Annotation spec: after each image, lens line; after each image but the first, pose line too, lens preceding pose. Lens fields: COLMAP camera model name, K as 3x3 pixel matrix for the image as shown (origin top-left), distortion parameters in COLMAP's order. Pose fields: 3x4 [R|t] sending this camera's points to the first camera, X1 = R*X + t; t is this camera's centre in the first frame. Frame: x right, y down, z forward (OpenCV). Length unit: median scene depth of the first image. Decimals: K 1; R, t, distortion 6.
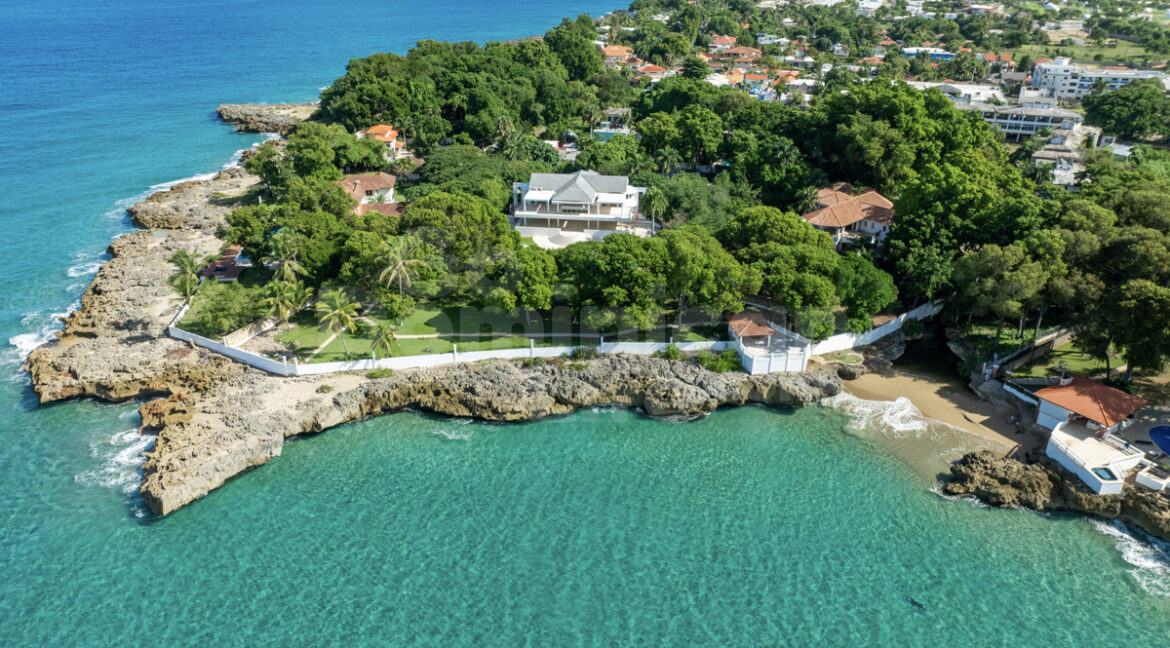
lens RADIAL K [[778.6, 0, 585.0], [0, 778.6, 324.0], [0, 0, 1]] dist [-0.093736, 0.073014]
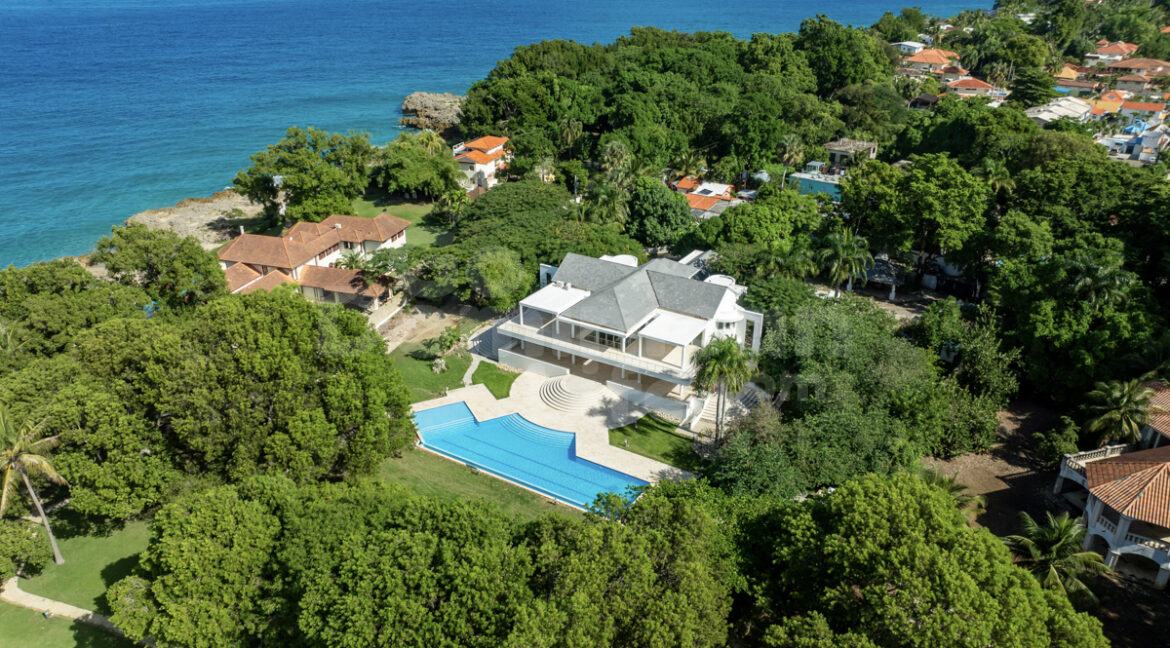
lens RADIAL K [[778.6, 0, 585.0], [0, 778.6, 324.0], [0, 0, 1]] dist [-0.093736, 0.073014]
pose [[0.897827, 0.179499, -0.402103, 0.155110], [-0.178989, 0.983070, 0.039193, -0.145168], [0.402330, 0.036783, 0.914755, 0.422567]]
